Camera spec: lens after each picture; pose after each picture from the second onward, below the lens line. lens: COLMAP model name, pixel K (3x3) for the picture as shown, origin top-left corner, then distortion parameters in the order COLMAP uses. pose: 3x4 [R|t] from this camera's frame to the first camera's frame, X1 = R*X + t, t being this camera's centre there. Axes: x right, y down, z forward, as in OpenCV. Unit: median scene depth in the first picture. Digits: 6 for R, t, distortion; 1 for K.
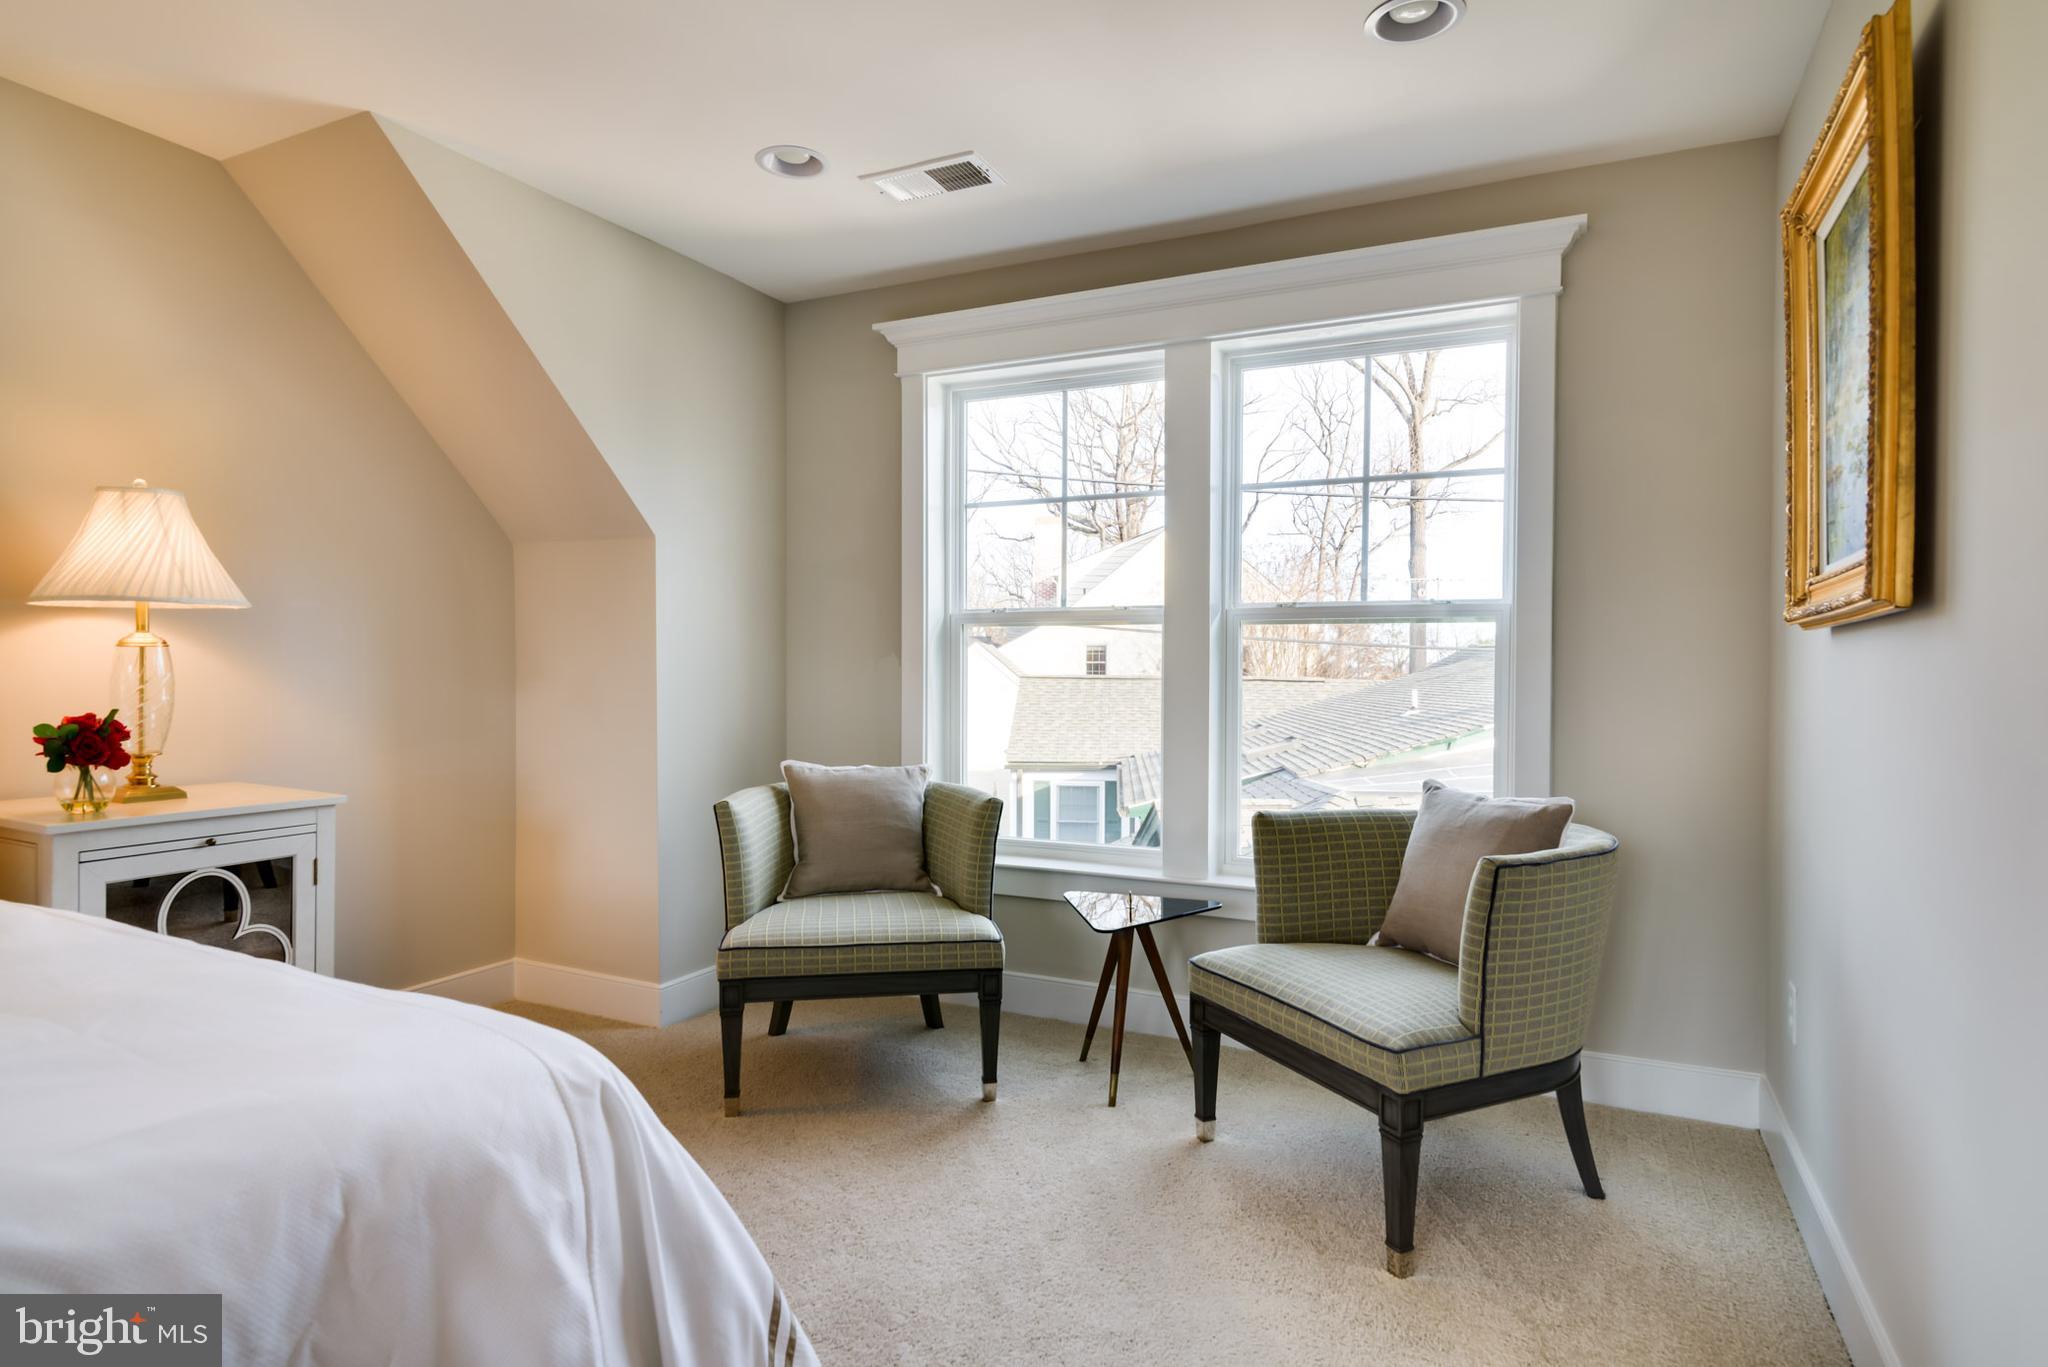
lens RADIAL K [[1130.9, 0, 1019.9], [0, 1130.9, 684.3], [0, 0, 1]] dist [0.007171, 0.000556]
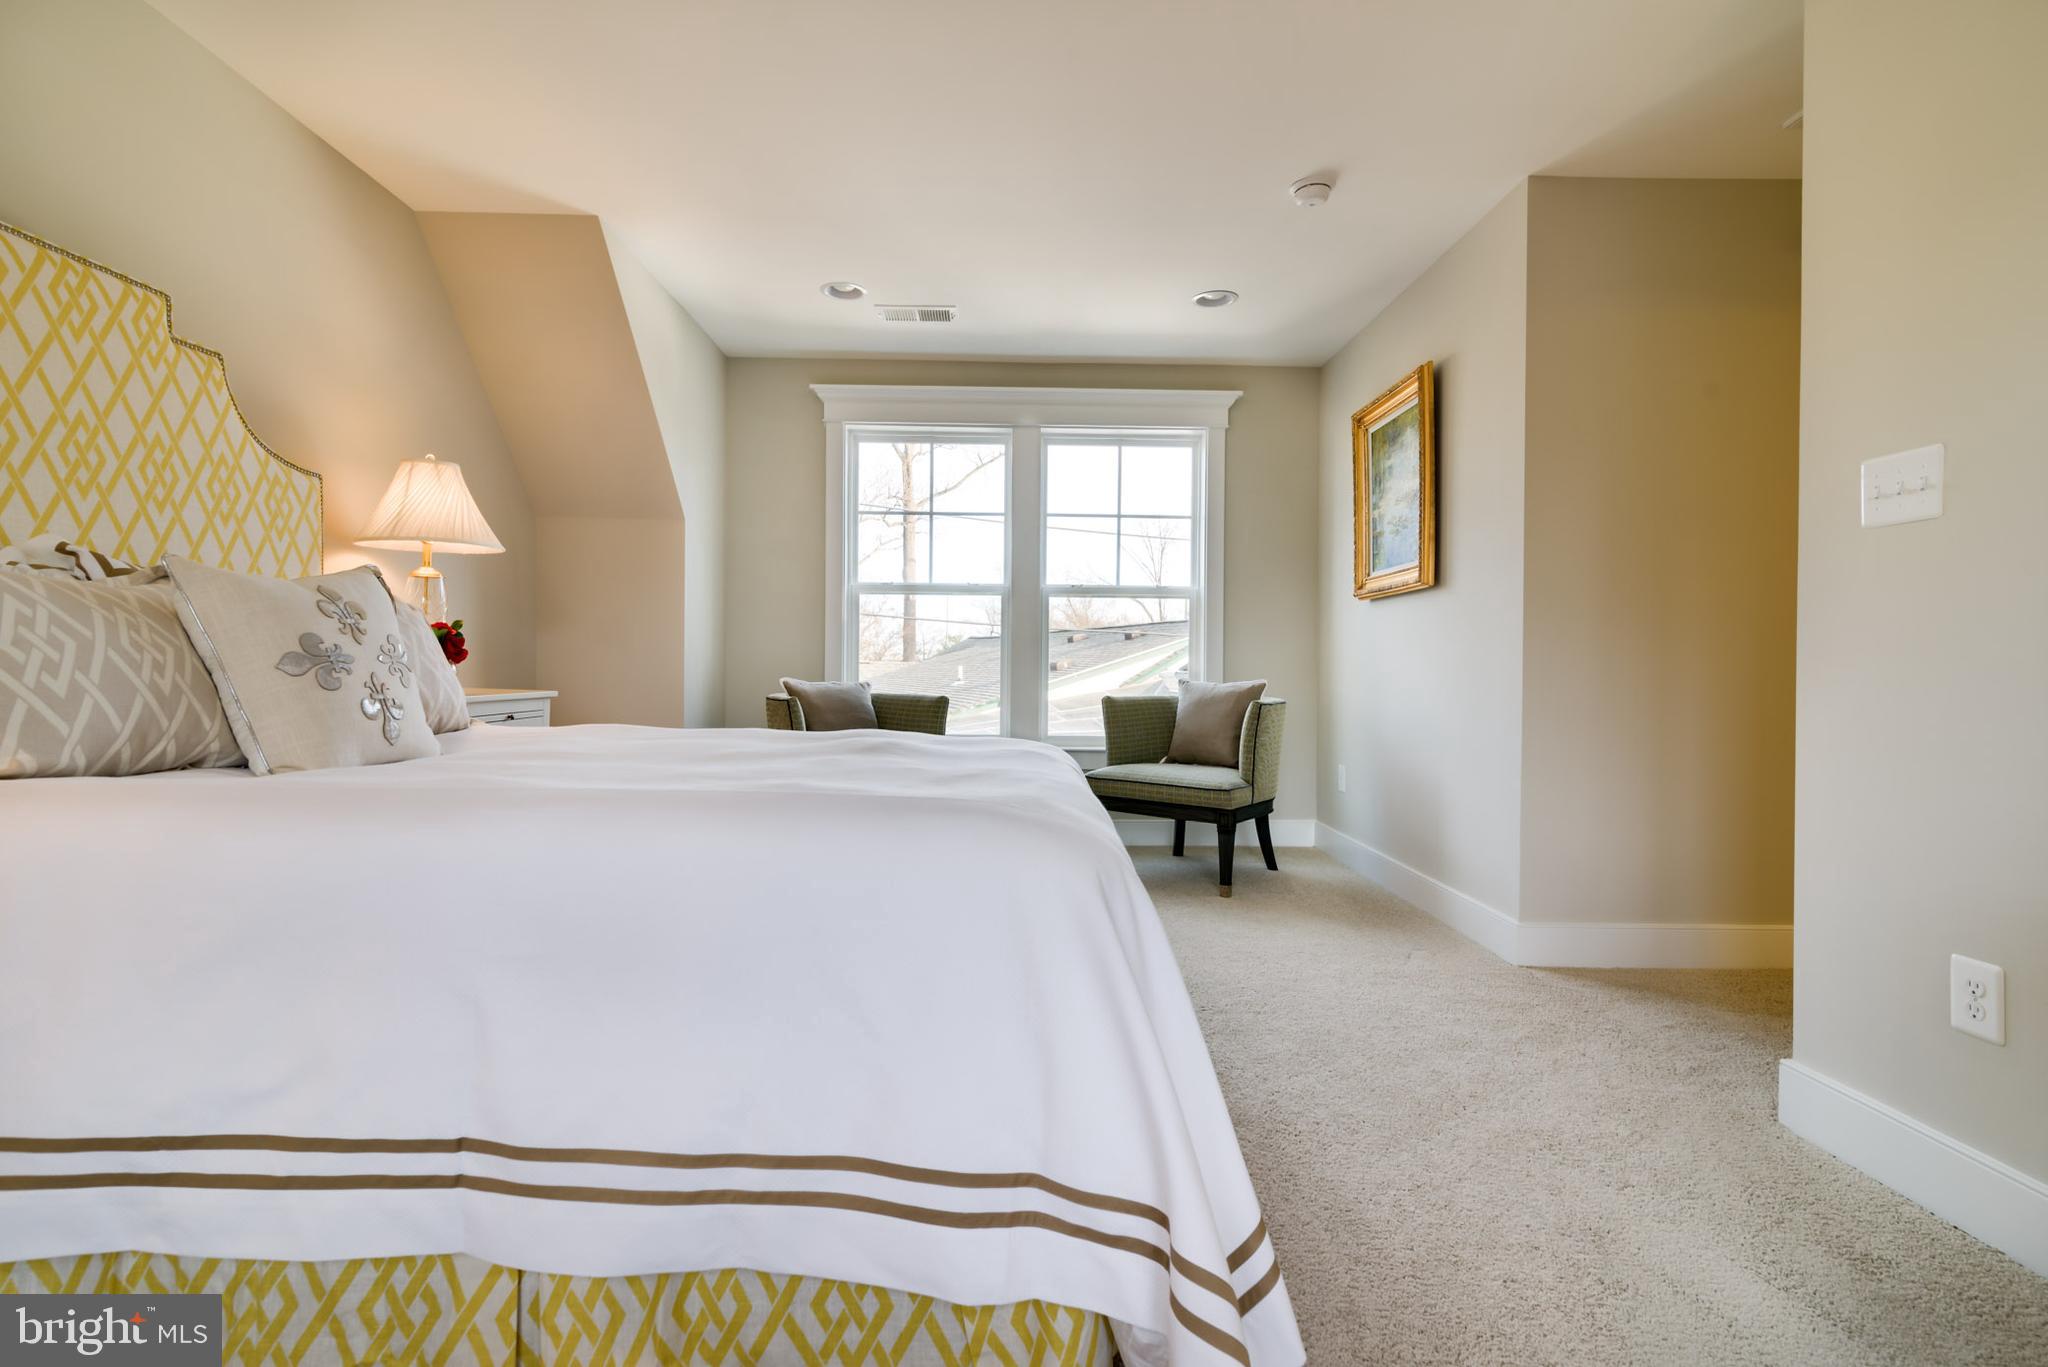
lens RADIAL K [[994.2, 0, 1019.6], [0, 994.2, 676.0], [0, 0, 1]] dist [0.001163, 0.000915]
pose [[0.885796, -0.001383, 0.464072, -0.547143], [0.001409, 0.999999, 0.000292, 0.066544], [-0.464072, 0.000395, 0.885797, -0.295727]]
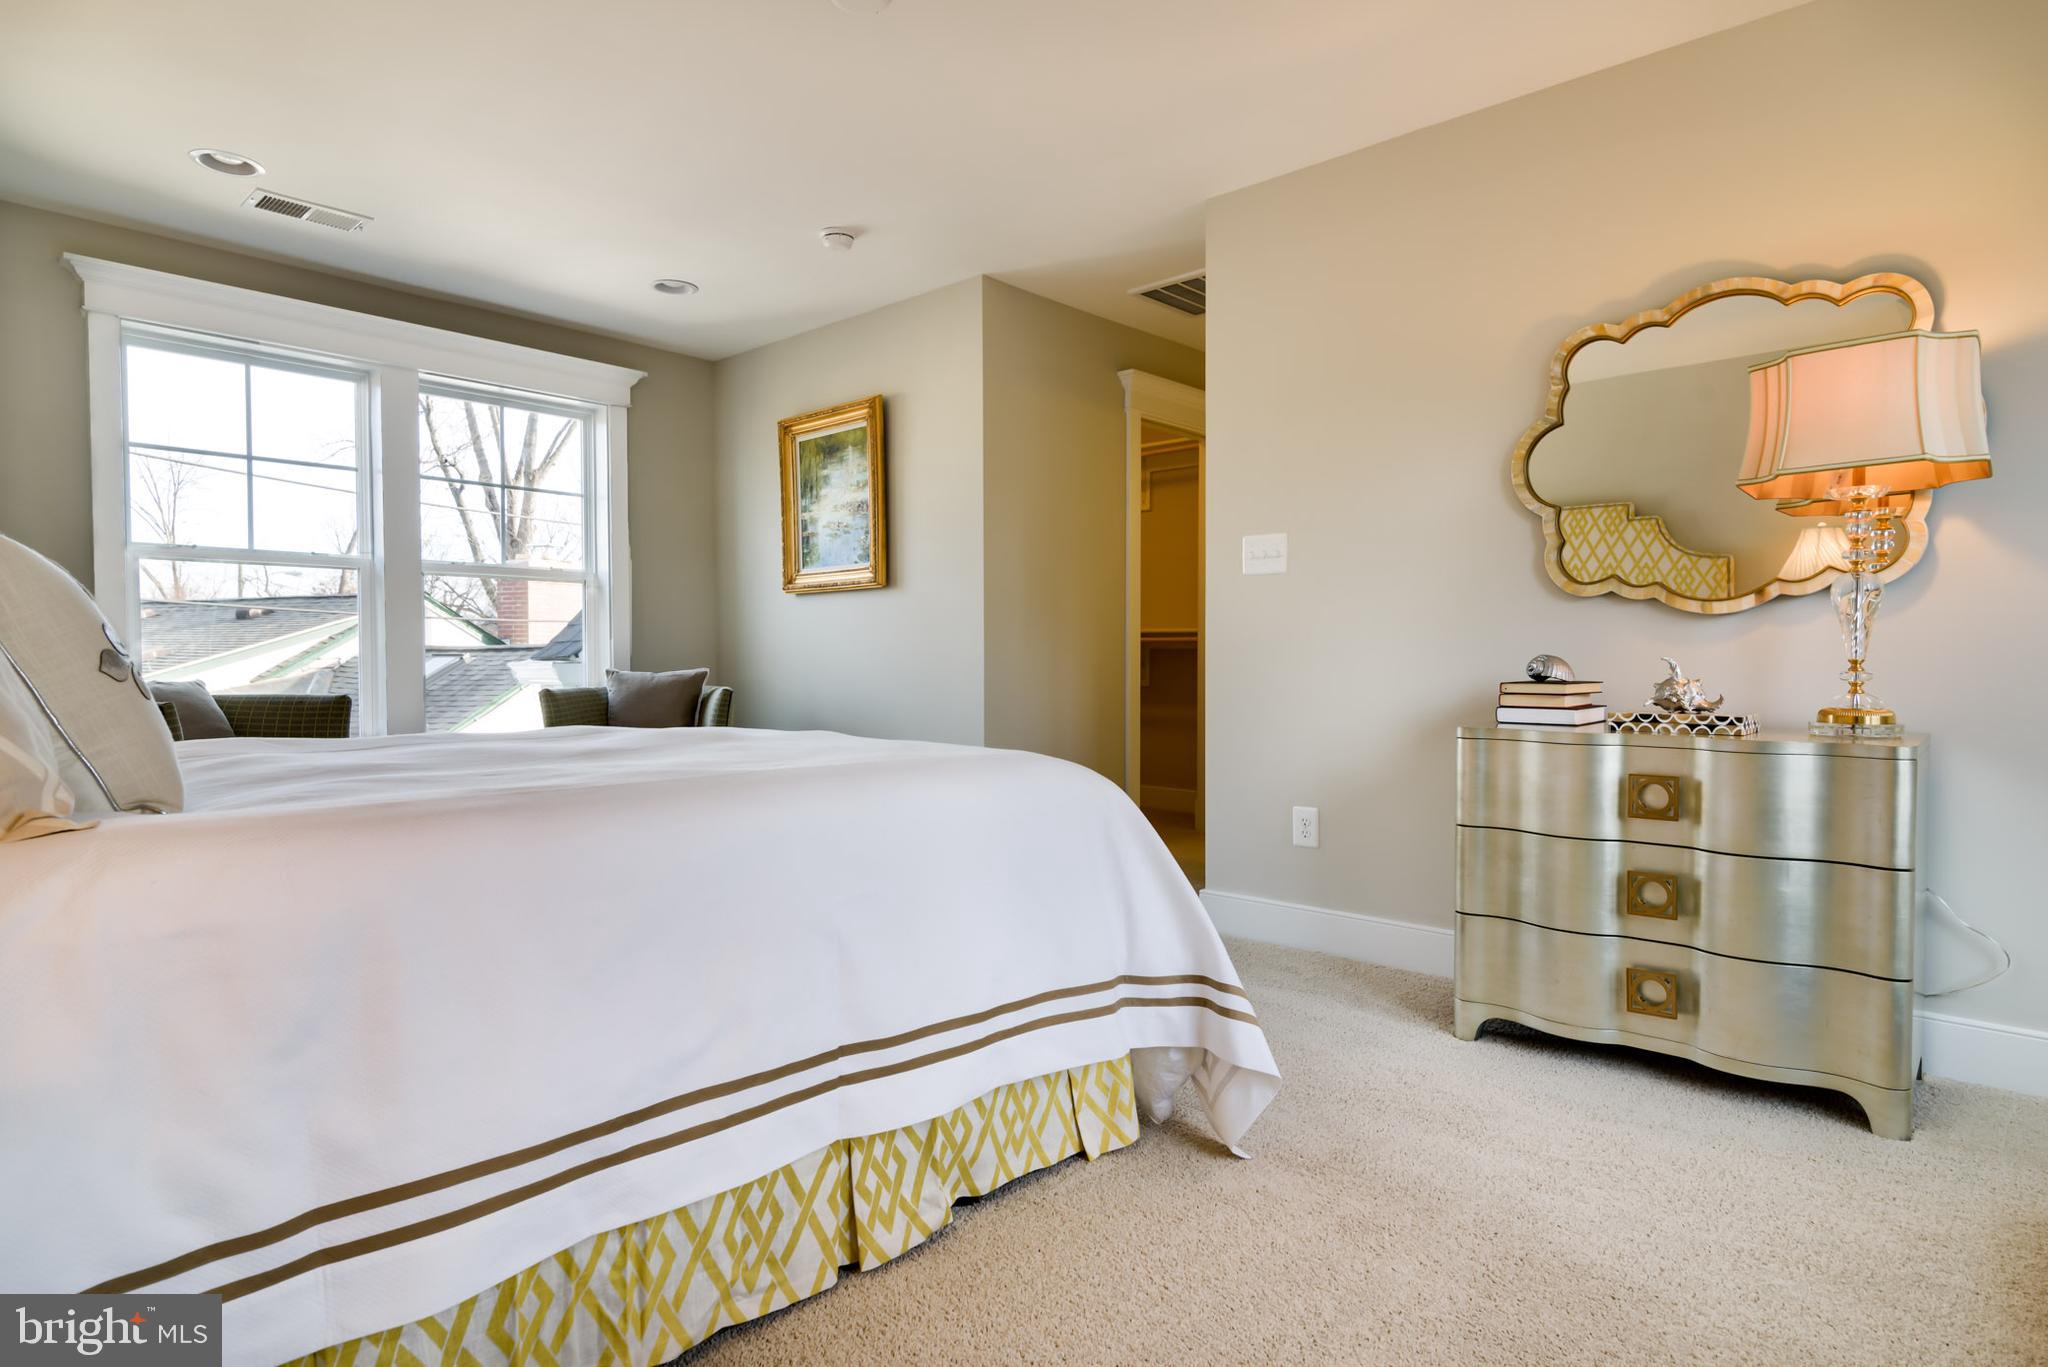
lens RADIAL K [[1107.4, 0, 1029.9], [0, 1107.4, 698.1], [0, 0, 1]] dist [0.004217, -0.001699]
pose [[0.270859, -0.041249, 0.961735, -0.976820], [0.013270, 0.999147, 0.039116, 0.059983], [-0.962528, 0.002167, 0.271175, -0.111381]]
